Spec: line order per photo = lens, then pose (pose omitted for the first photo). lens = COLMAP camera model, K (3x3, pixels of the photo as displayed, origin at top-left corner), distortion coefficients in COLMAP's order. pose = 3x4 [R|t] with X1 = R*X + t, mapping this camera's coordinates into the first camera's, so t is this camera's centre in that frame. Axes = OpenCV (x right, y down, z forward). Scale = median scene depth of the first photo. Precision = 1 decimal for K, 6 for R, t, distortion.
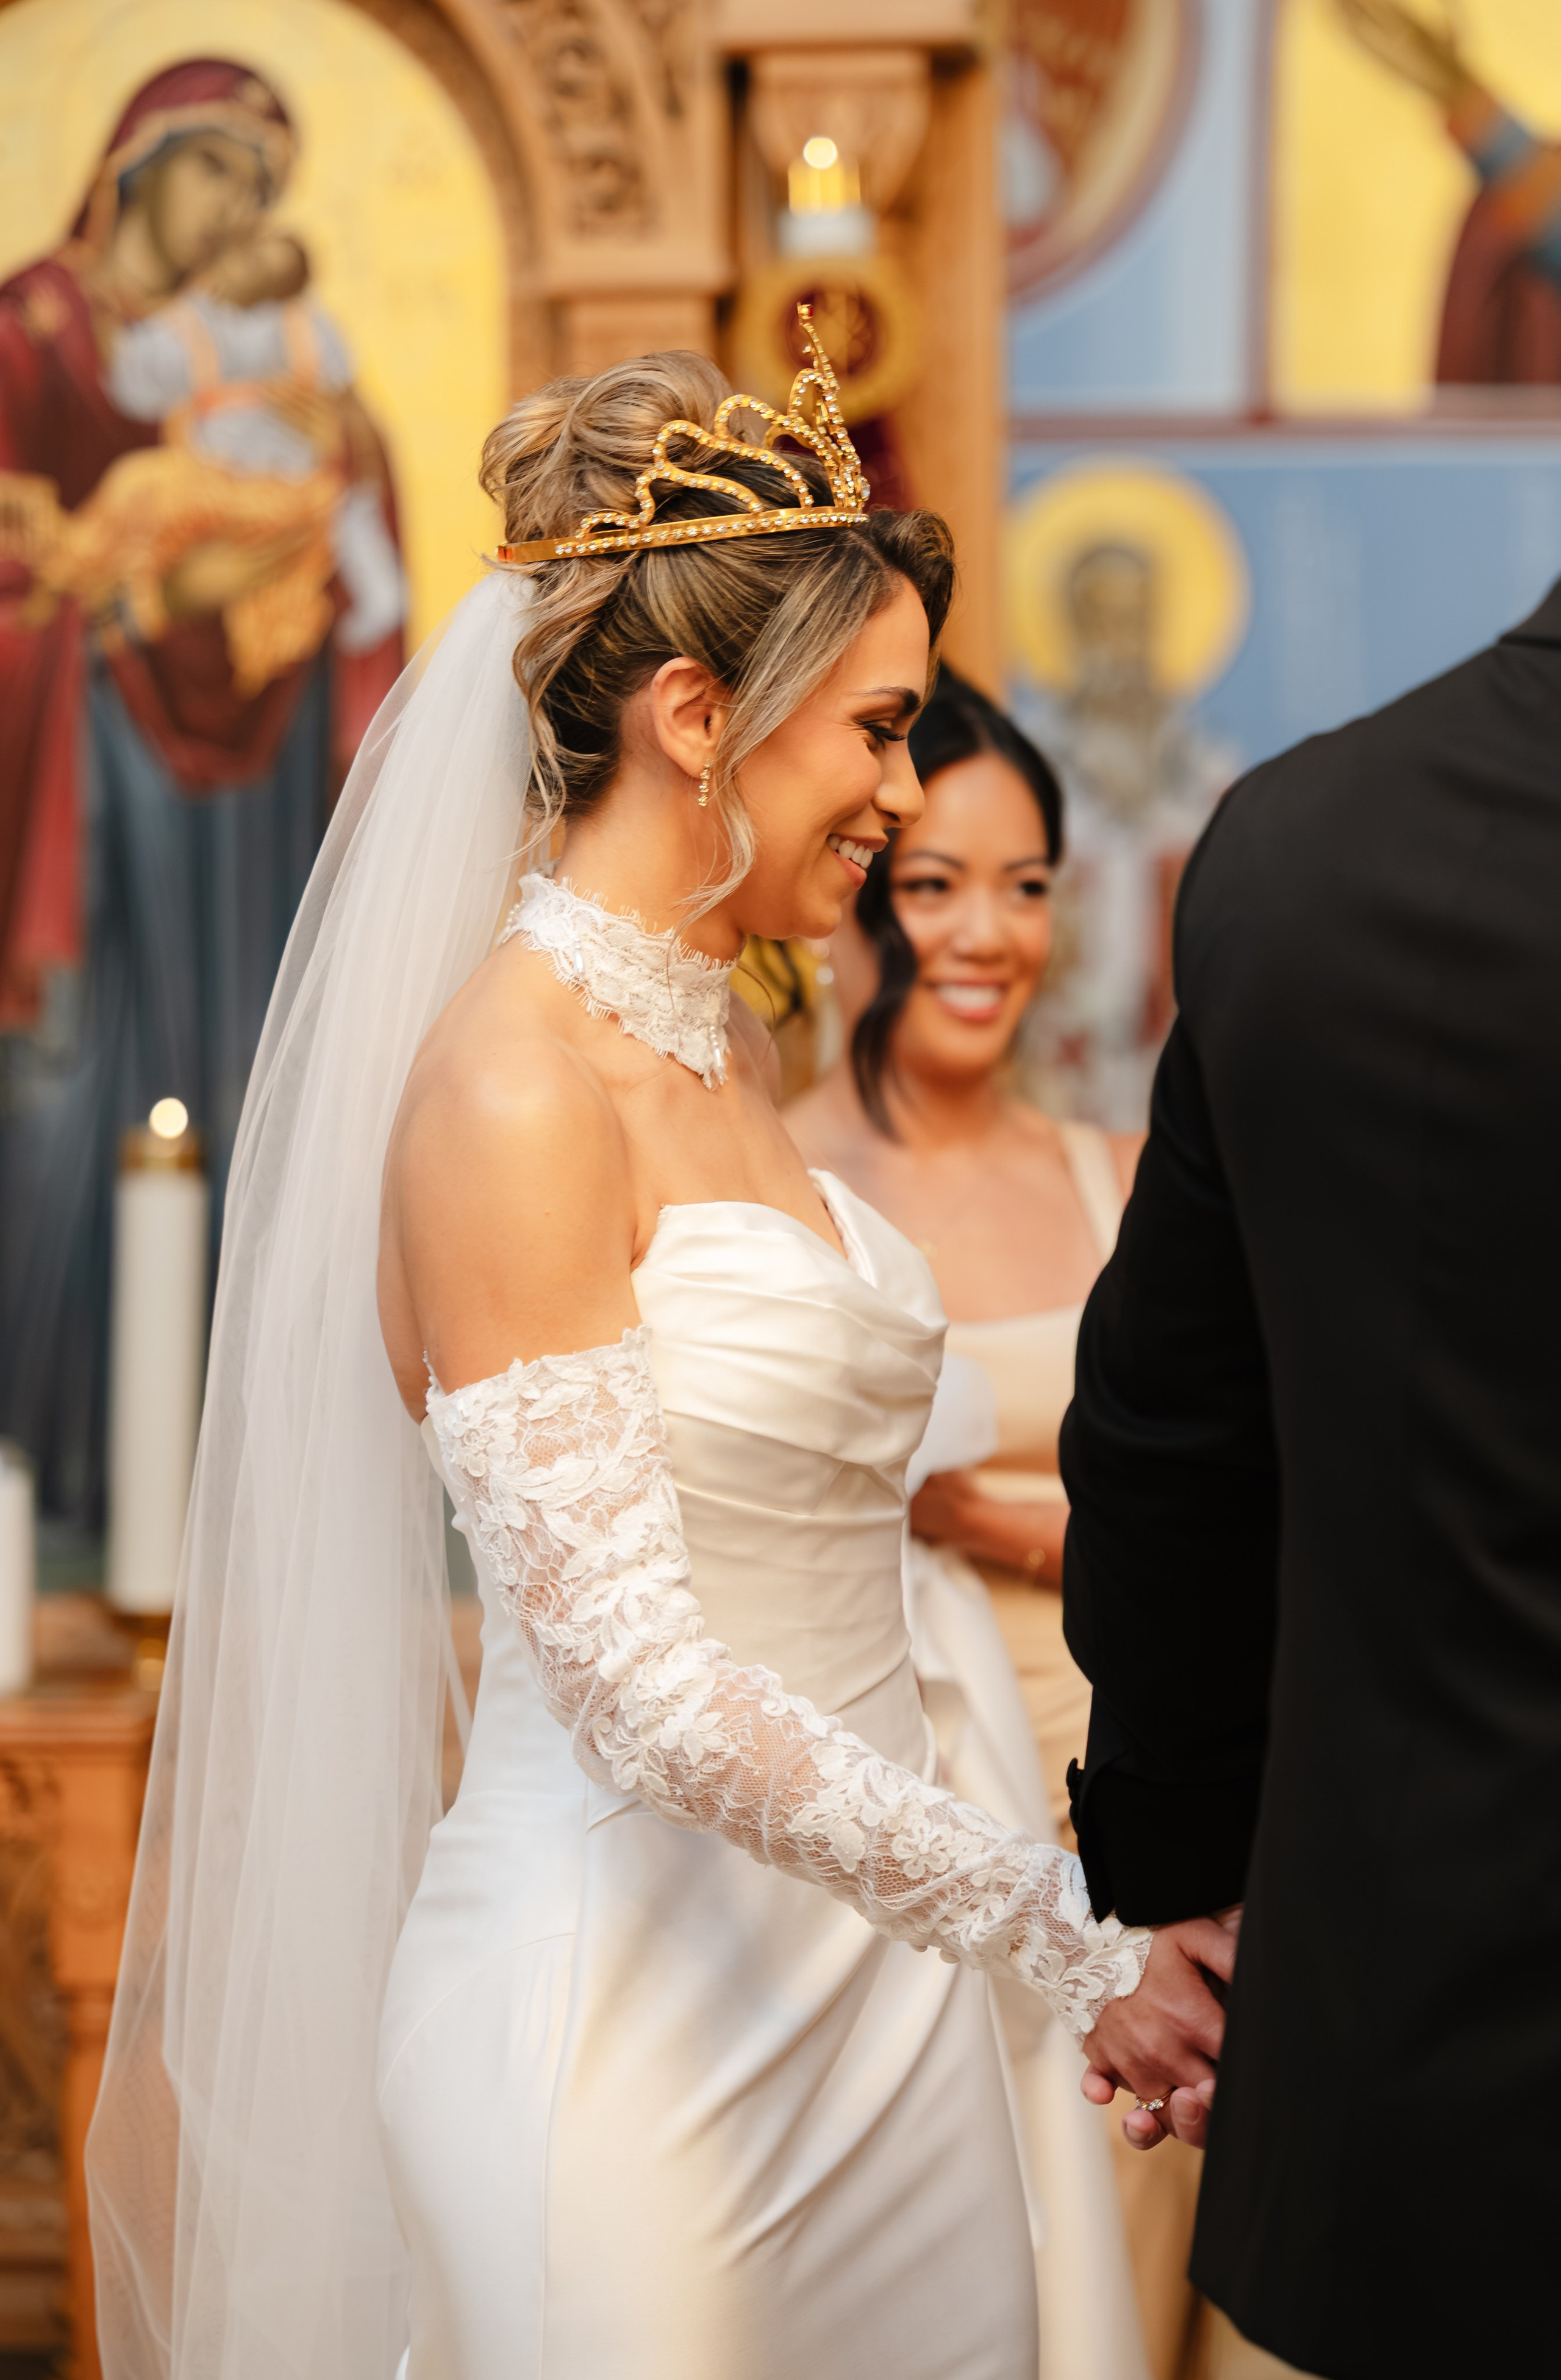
lens RADIAL K [[7765.4, 0, 777.1], [0, 7765.4, 1190.1], [0, 0, 1]] dist [-0.194581, 0.000000]
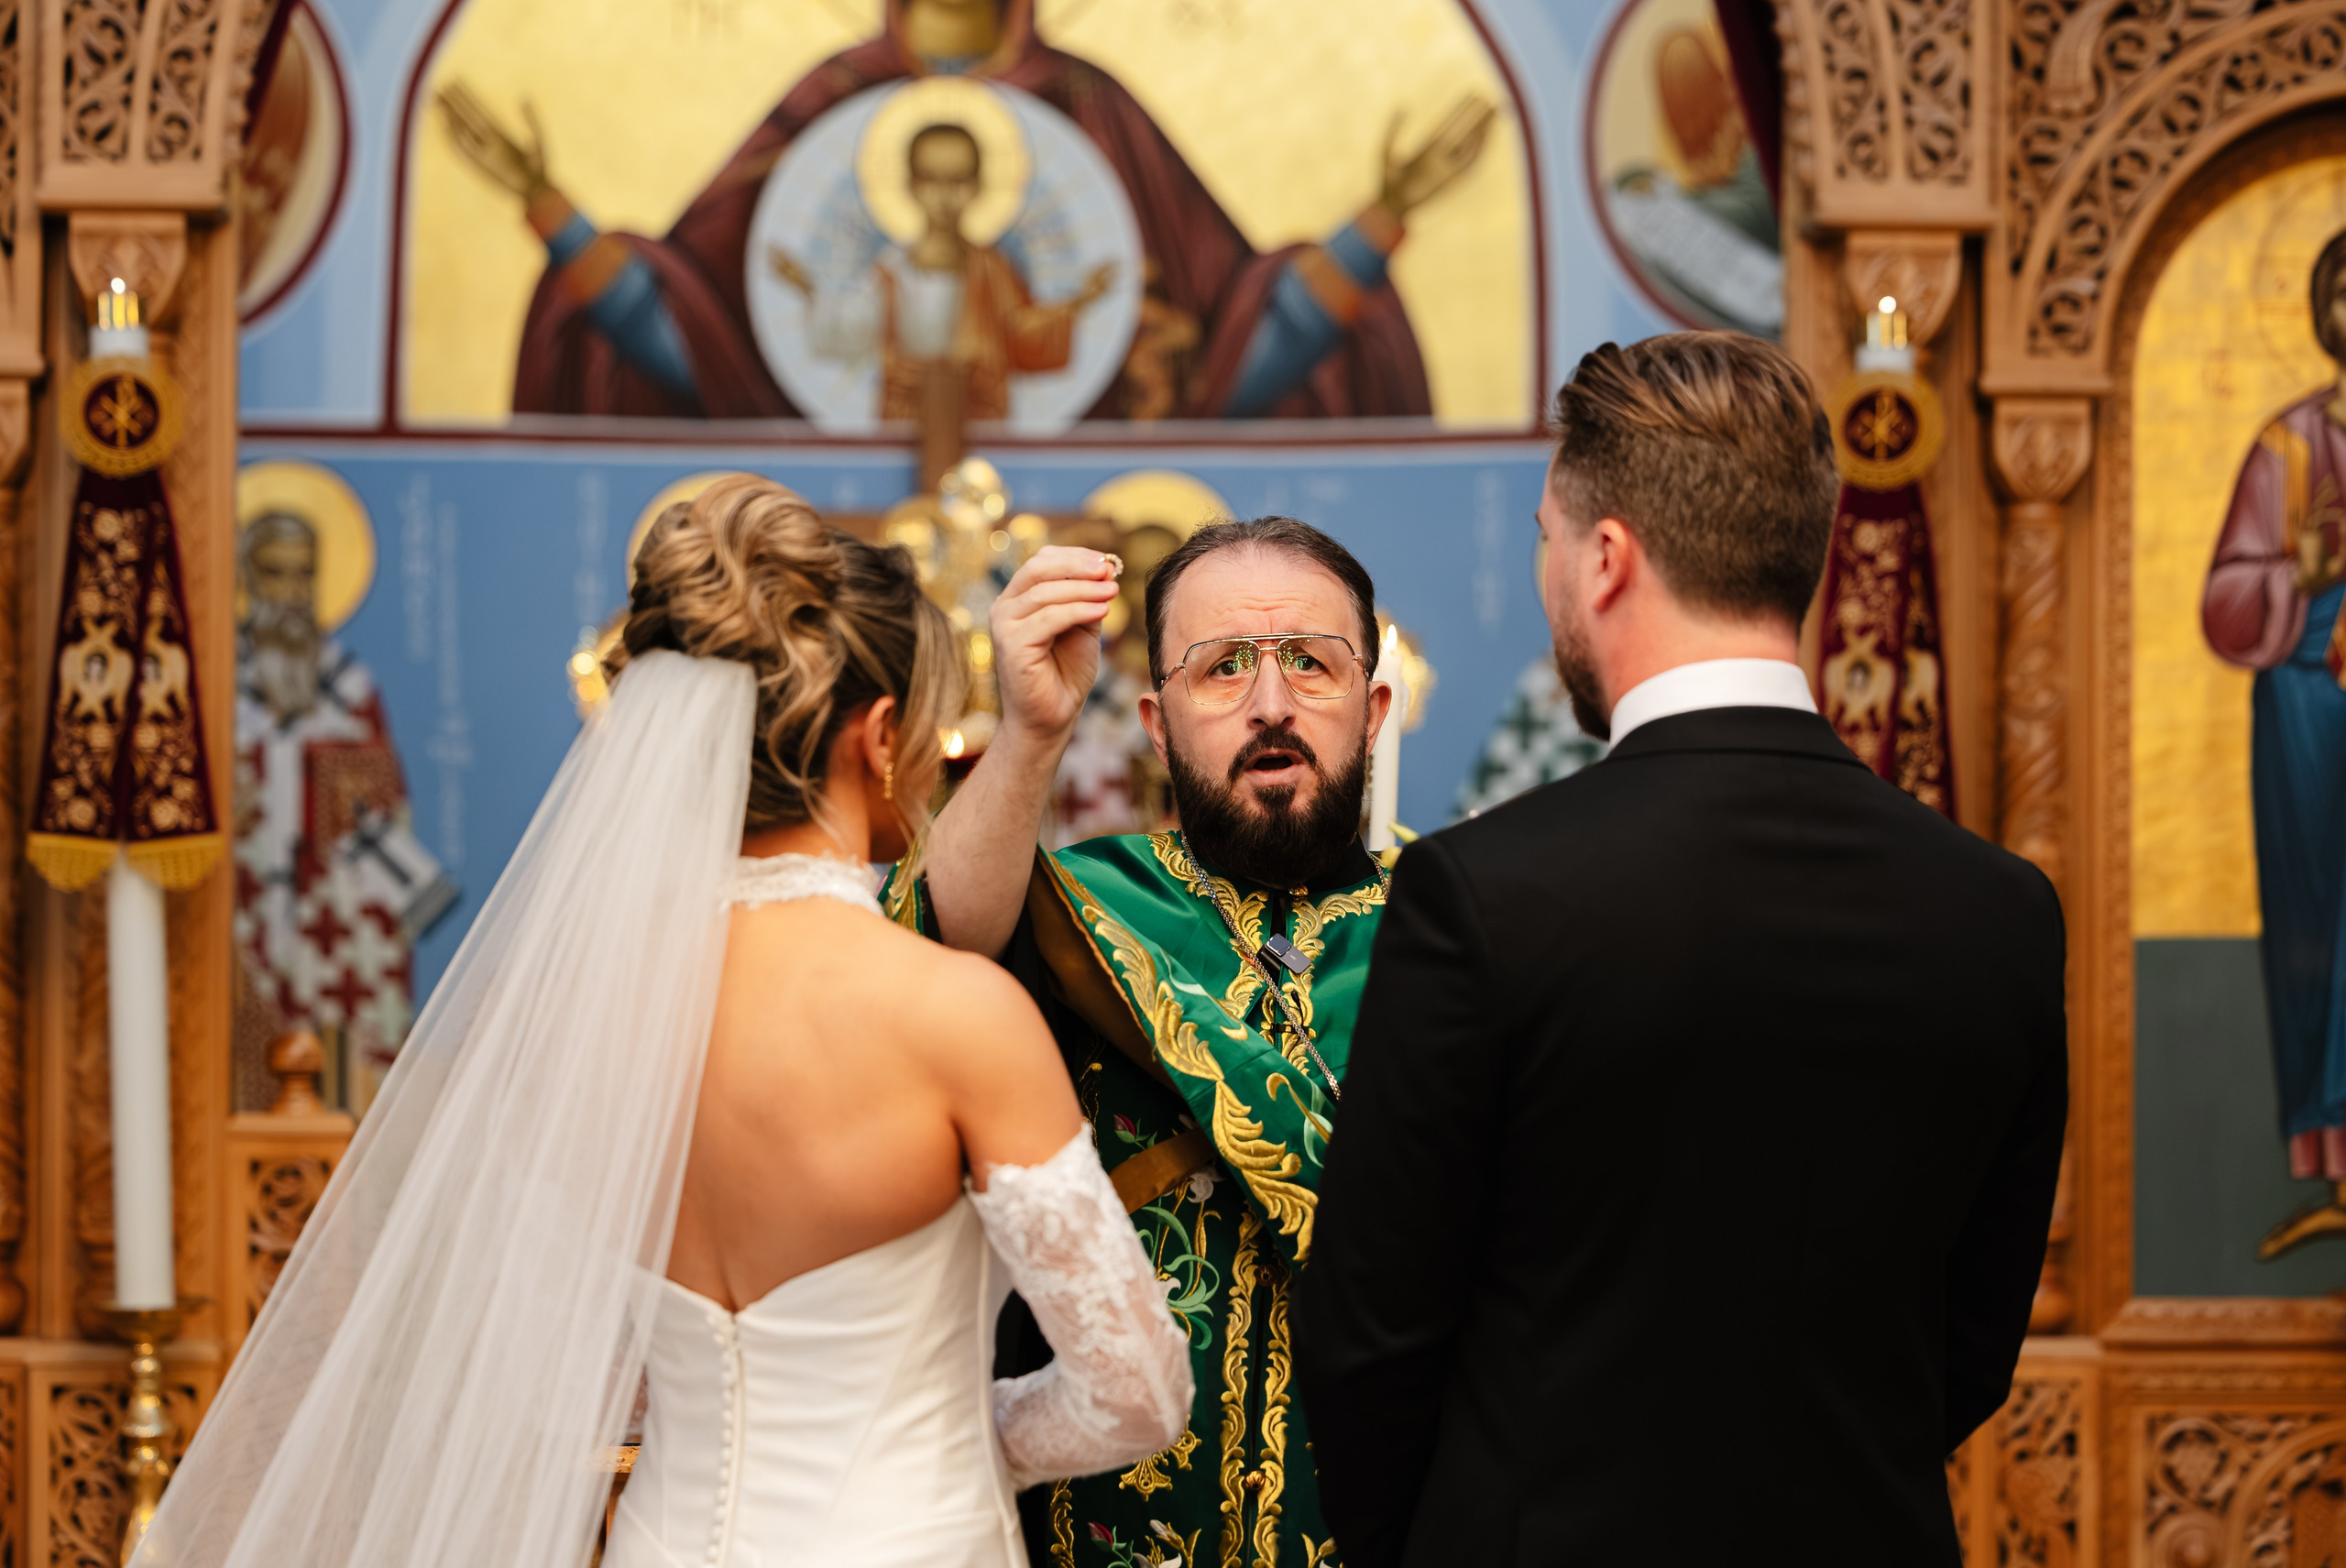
lens RADIAL K [[6157.1, 0, 1178.7], [0, 6157.1, 769.2], [0, 0, 1]] dist [-0.015628, 0.000000]
pose [[0.980092, 0.016893, 0.197825, -0.023784], [-0.010740, 0.999426, -0.032135, -0.009375], [-0.198254, 0.029371, 0.979711, -0.144590]]
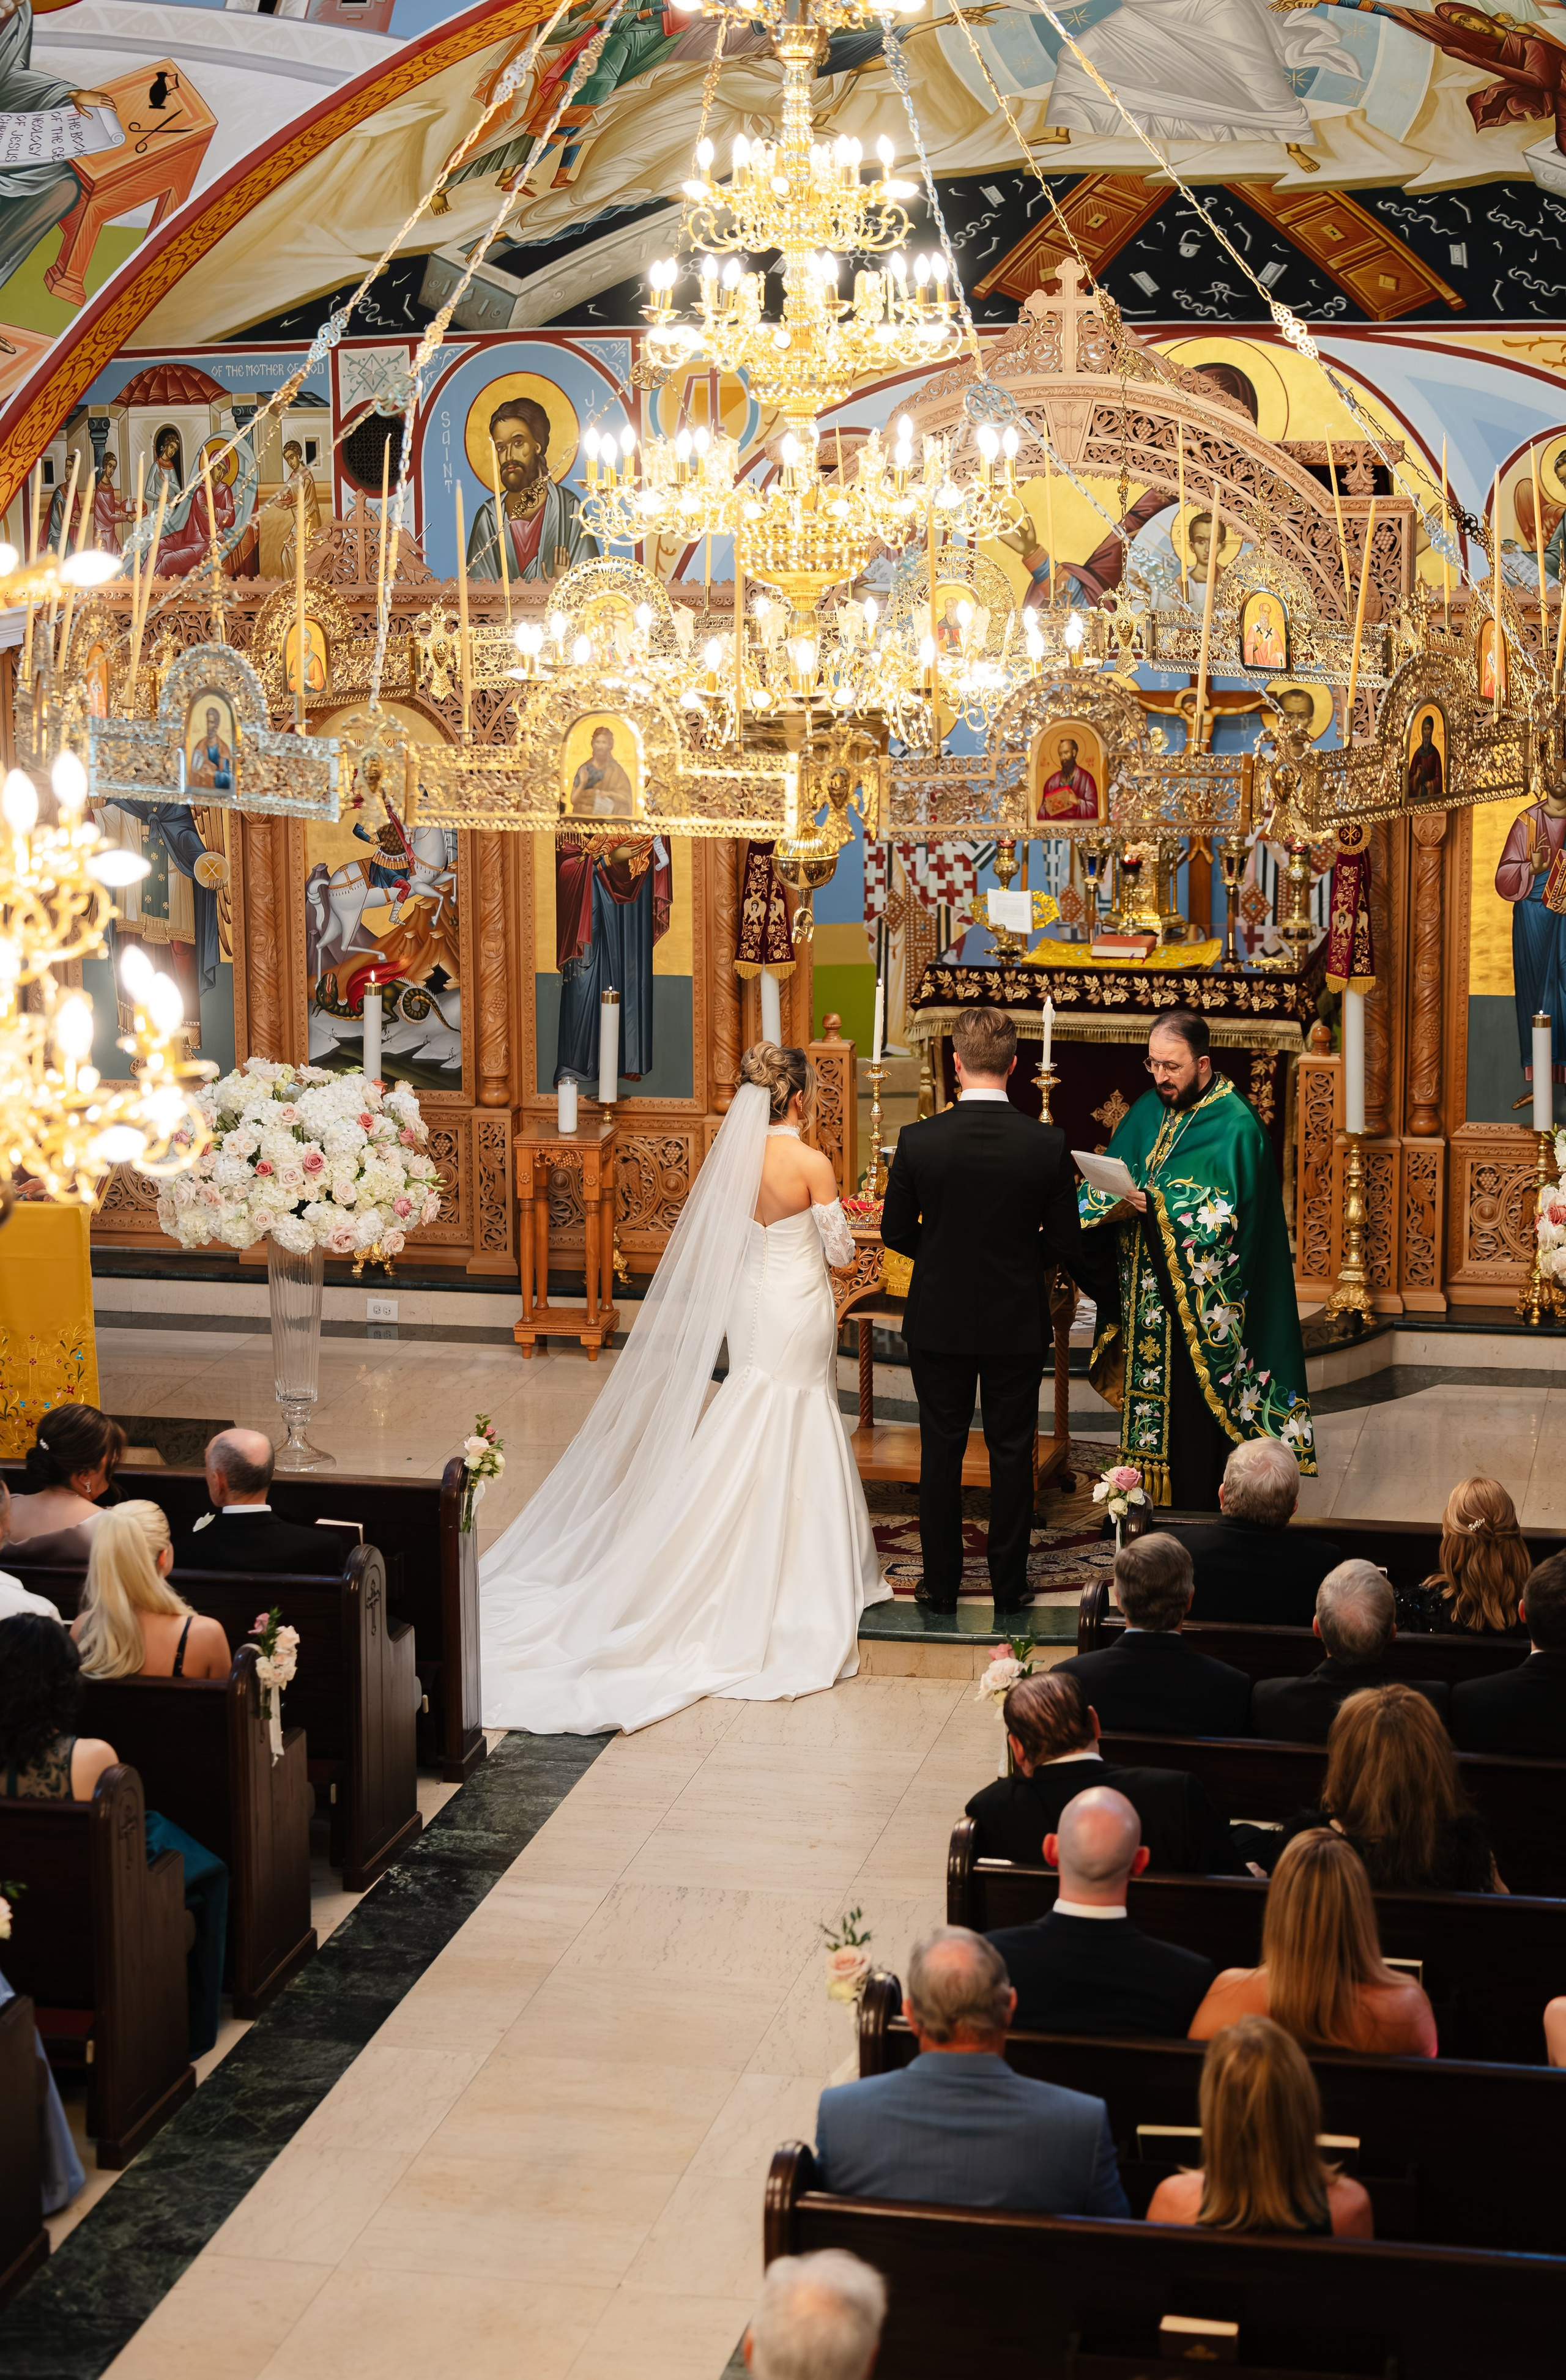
lens RADIAL K [[5127.1, 0, 796.7], [0, 5127.1, 1201.4], [0, 0, 1]] dist [0.069517, 0.000000]
pose [[0.998390, 0.019083, -0.053422, 0.171898], [-0.010032, 0.986272, 0.164821, -0.351176], [0.055834, -0.164020, 0.984876, -1.748205]]
